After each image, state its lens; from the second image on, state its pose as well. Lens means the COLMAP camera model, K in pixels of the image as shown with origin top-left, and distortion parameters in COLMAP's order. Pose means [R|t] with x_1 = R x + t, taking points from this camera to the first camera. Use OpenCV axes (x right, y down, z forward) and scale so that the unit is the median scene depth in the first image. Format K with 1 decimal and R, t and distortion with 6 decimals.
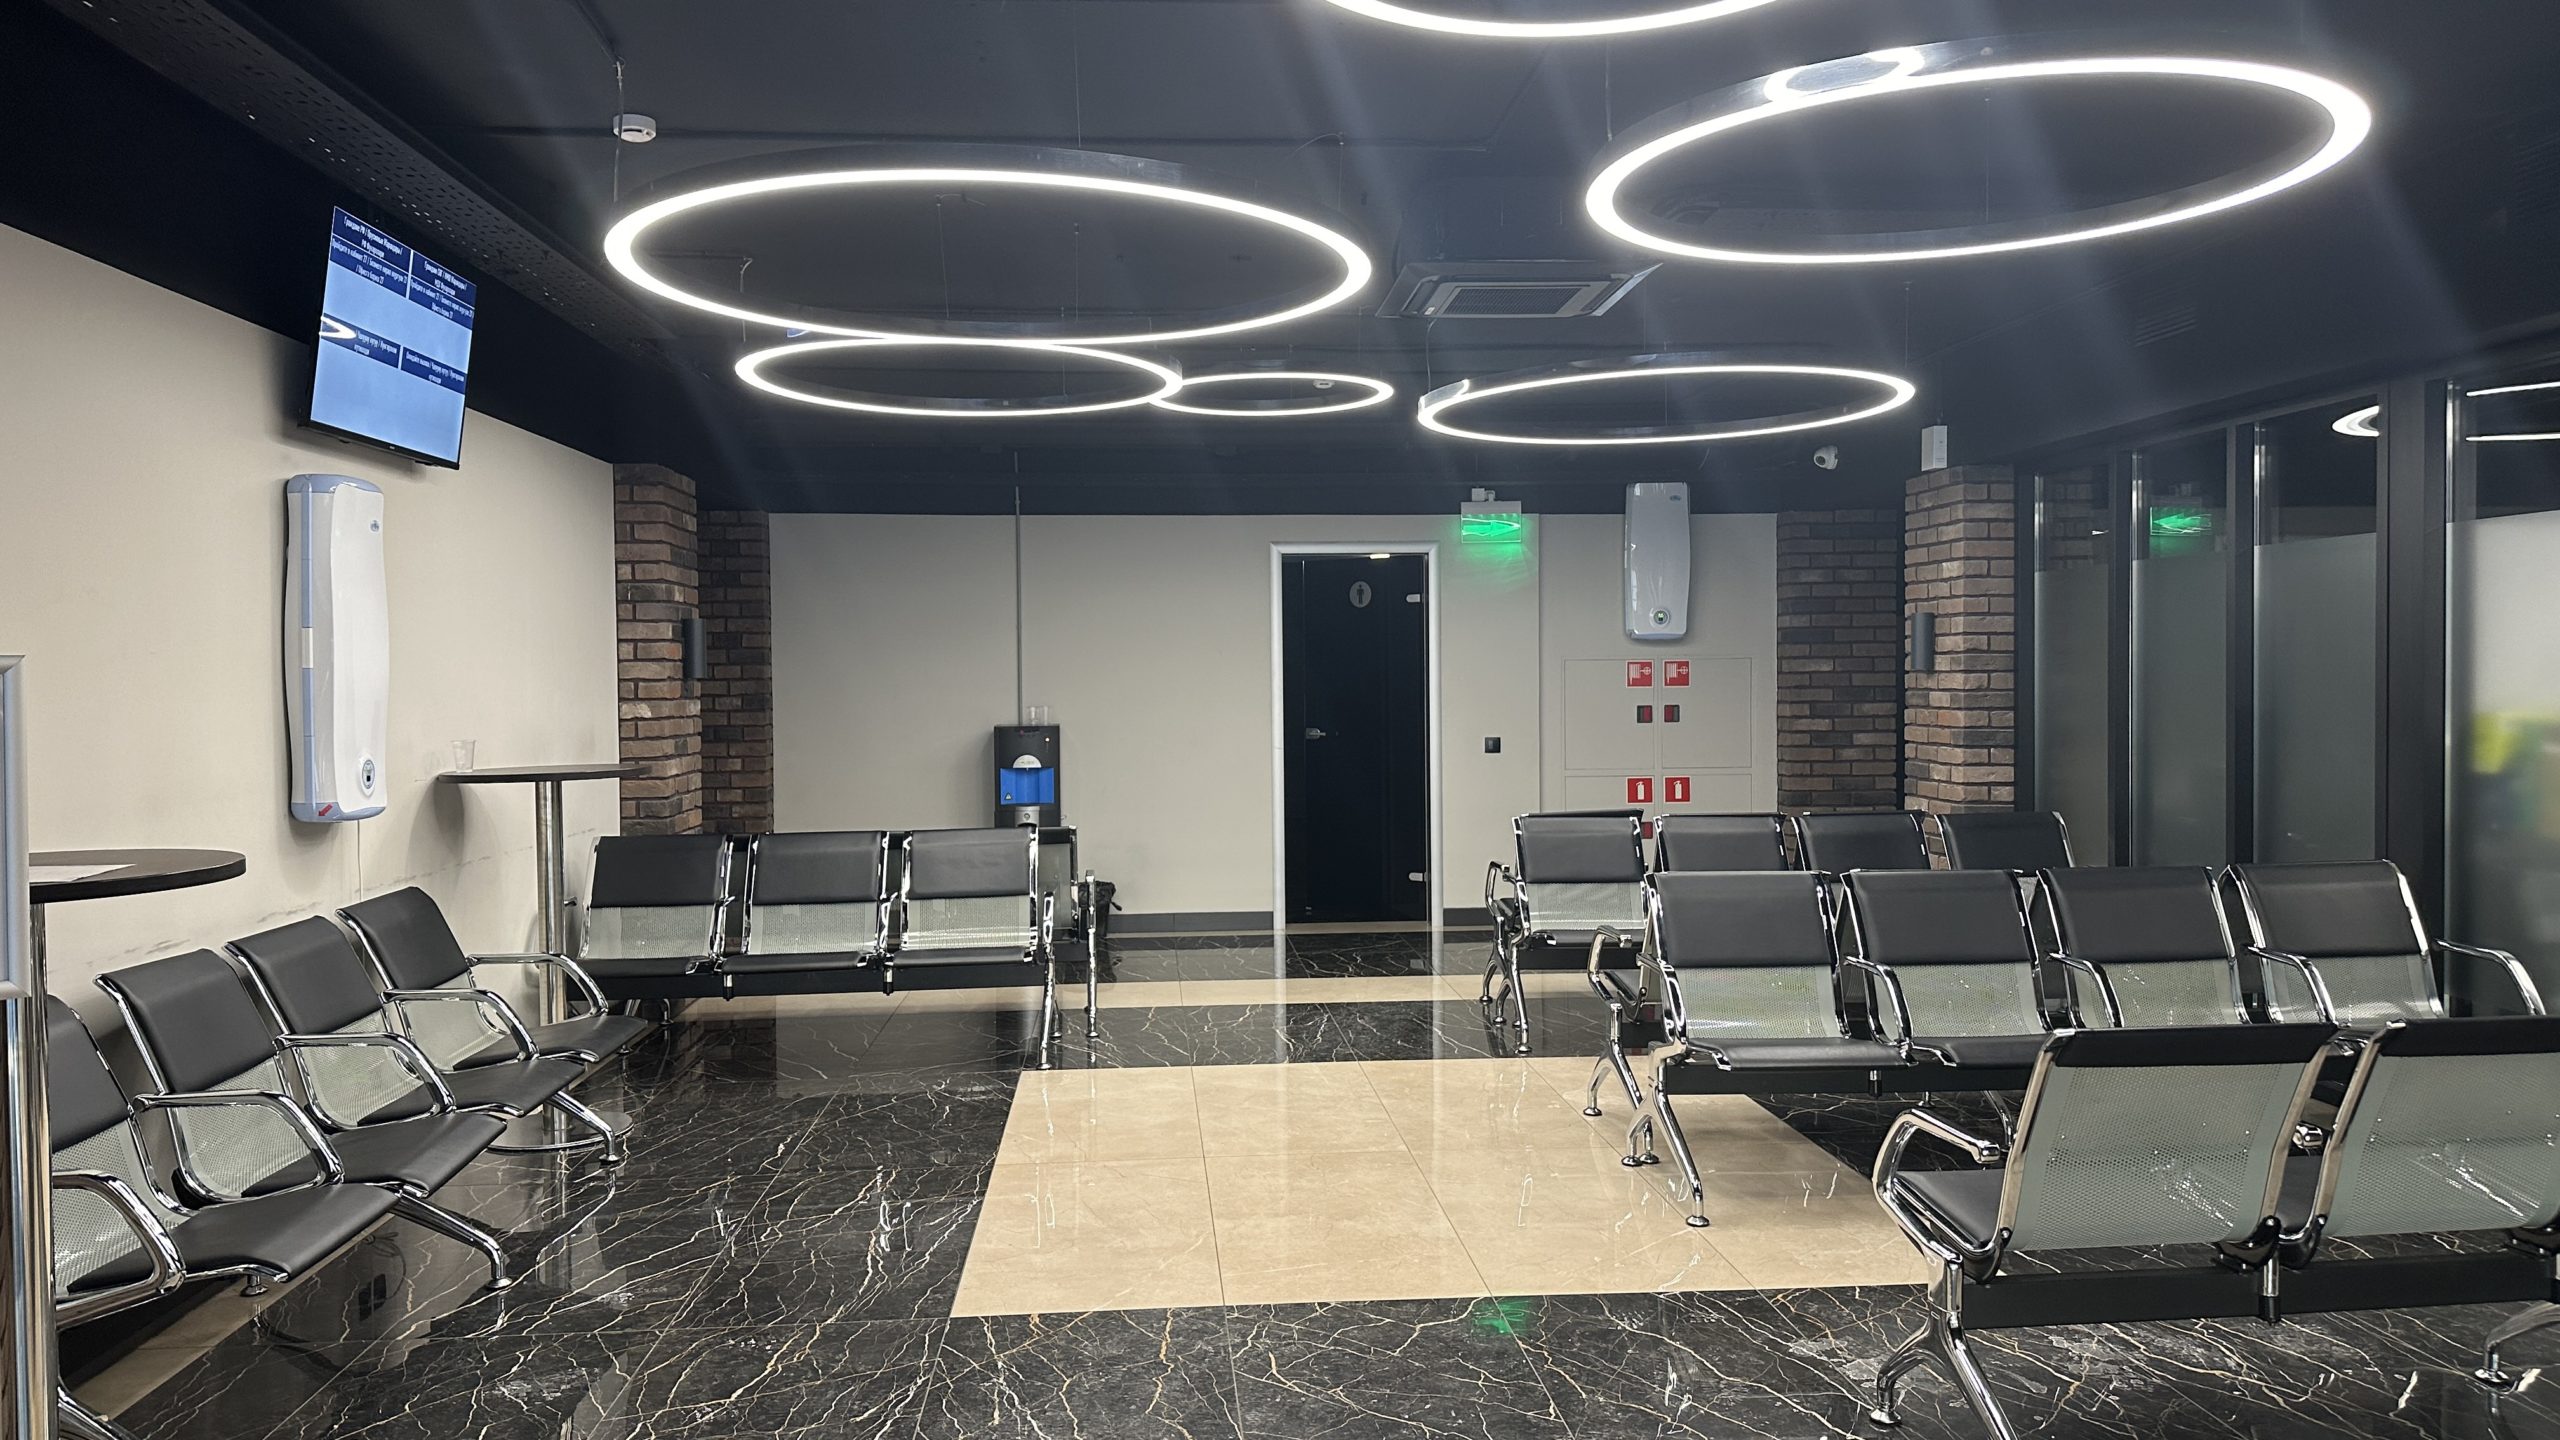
lens RADIAL K [[1787.6, 0, 1274.1], [0, 1787.6, 717.6], [0, 0, 1]] dist [0.042036, -0.057412]
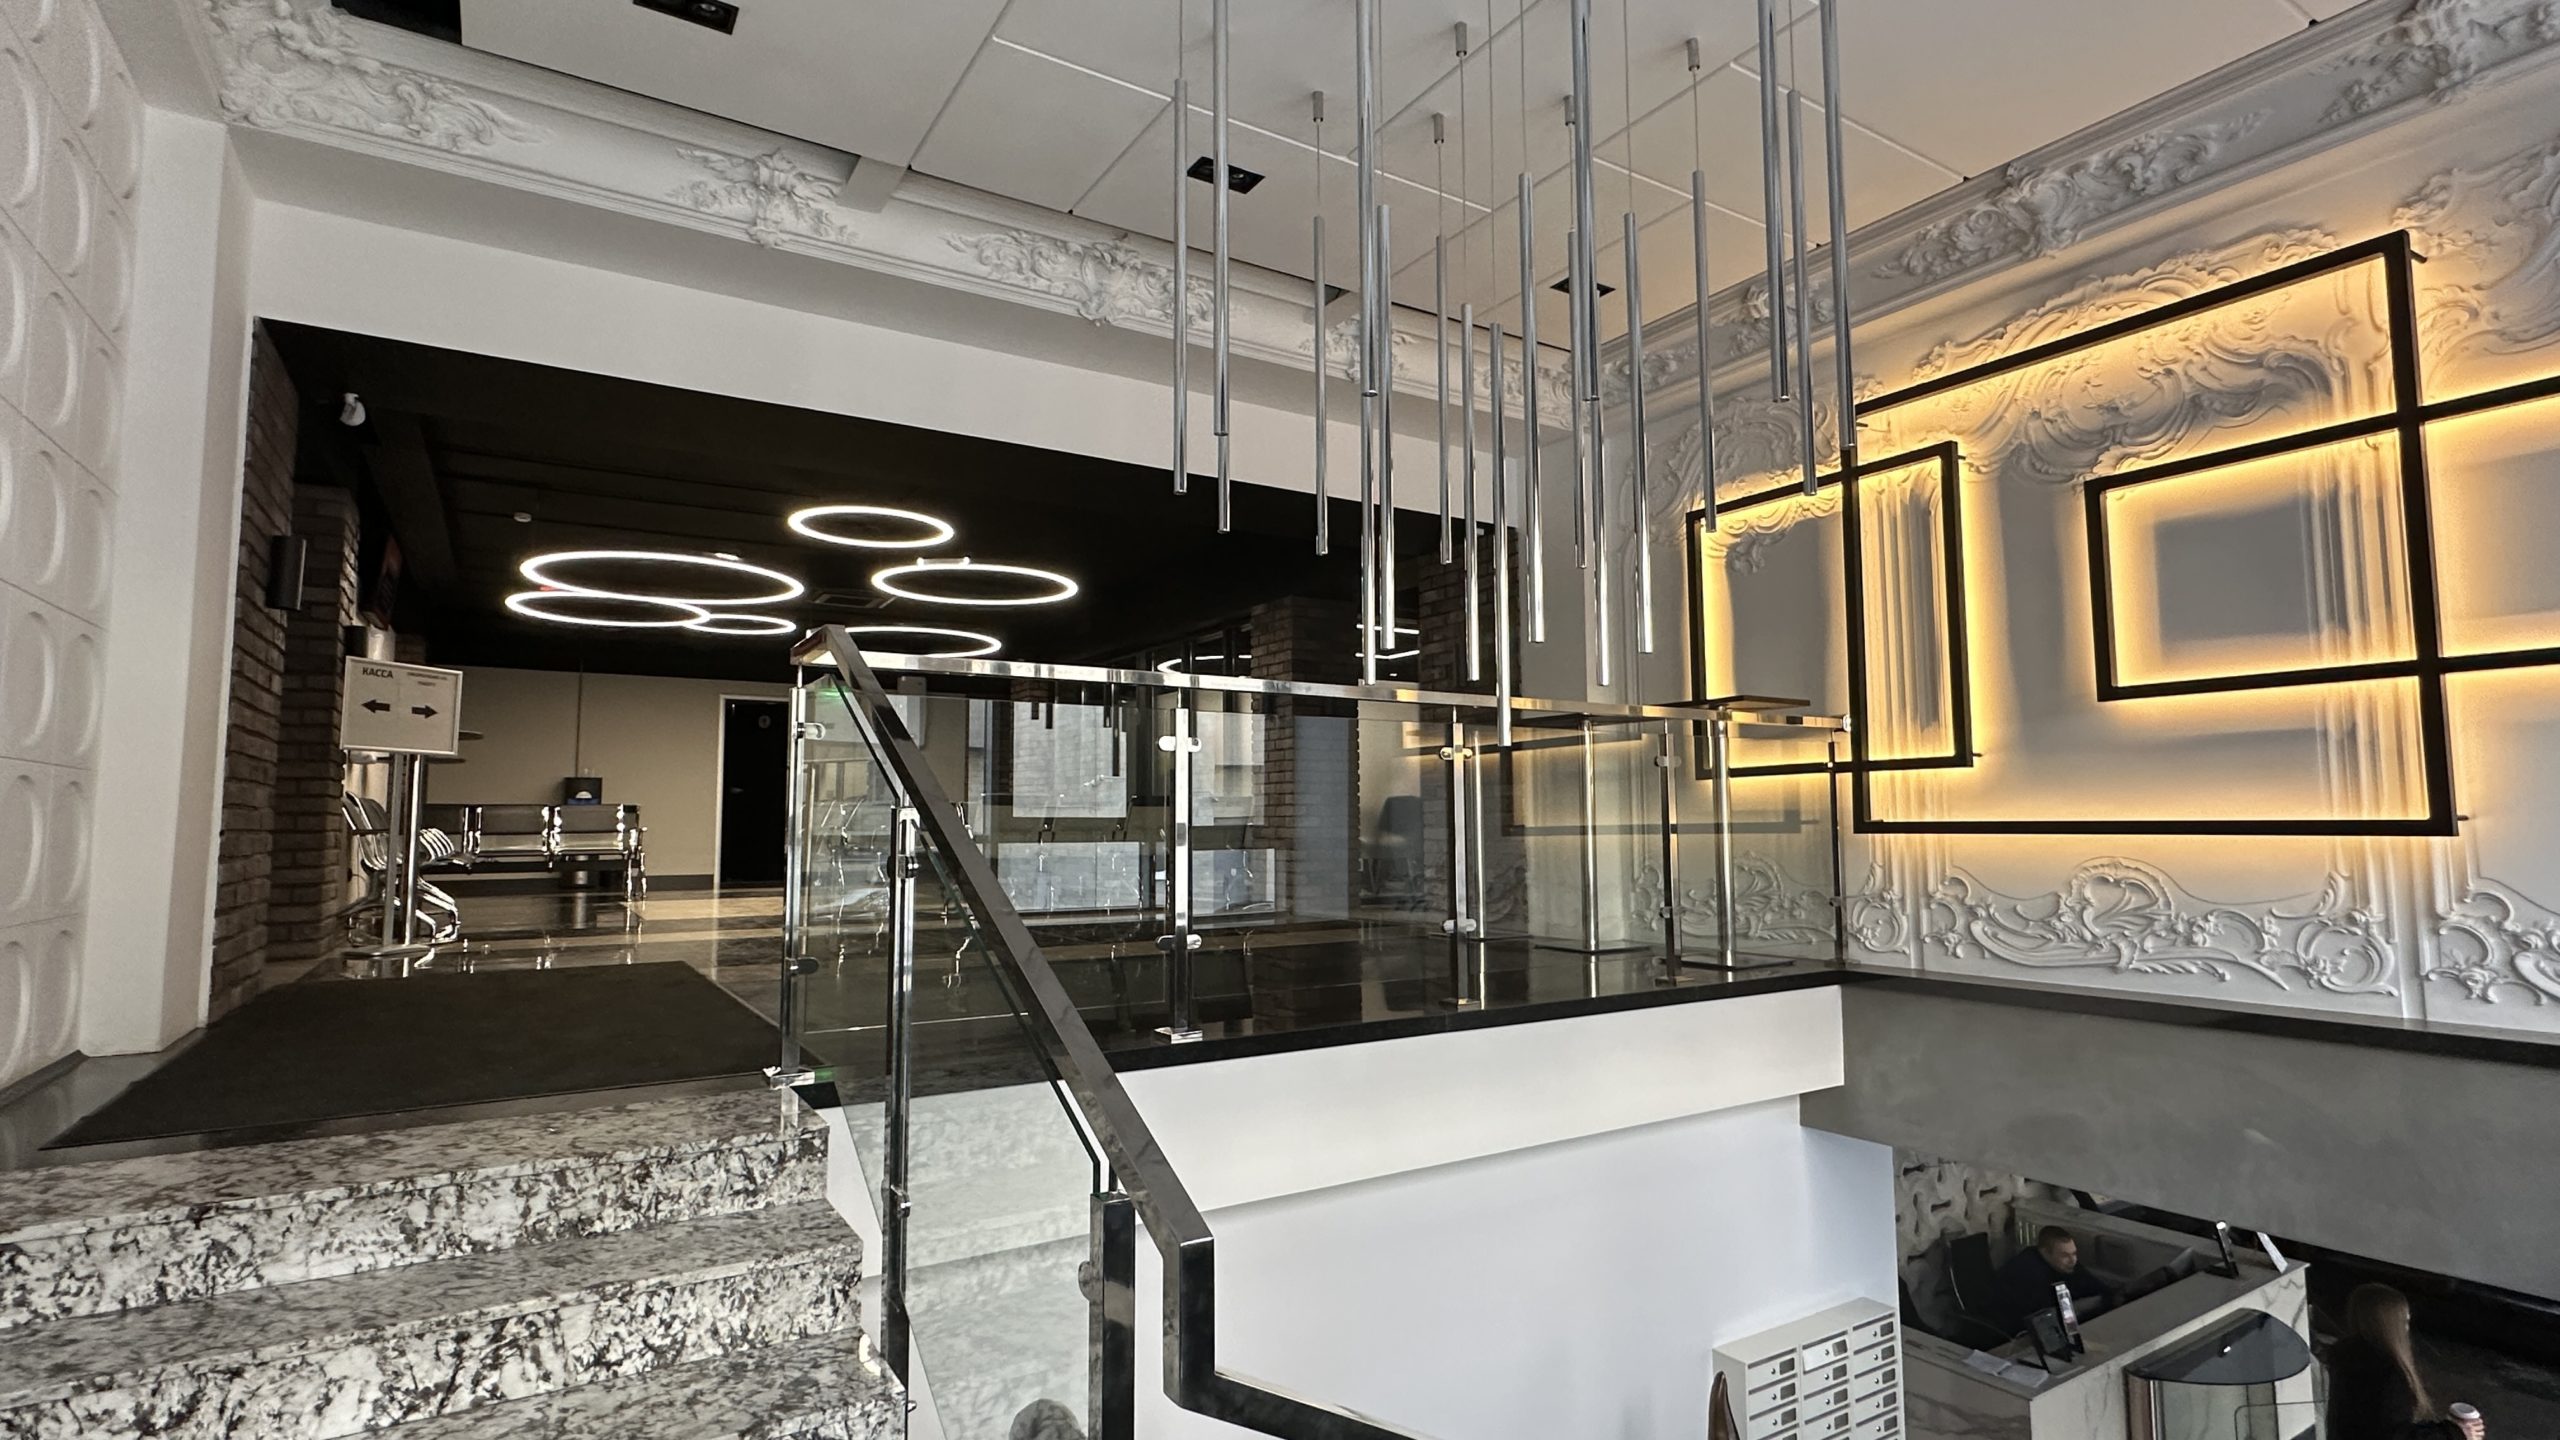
lens RADIAL K [[1219.5, 0, 1273.9], [0, 1219.5, 714.7], [0, 0, 1]] dist [-0.000440, -0.000011]
pose [[0.889078, 0.057956, 0.454073, -0.077091], [-0.003387, 0.992758, -0.120081, 0.097455], [-0.457744, 0.105224, 0.882836, -0.562339]]
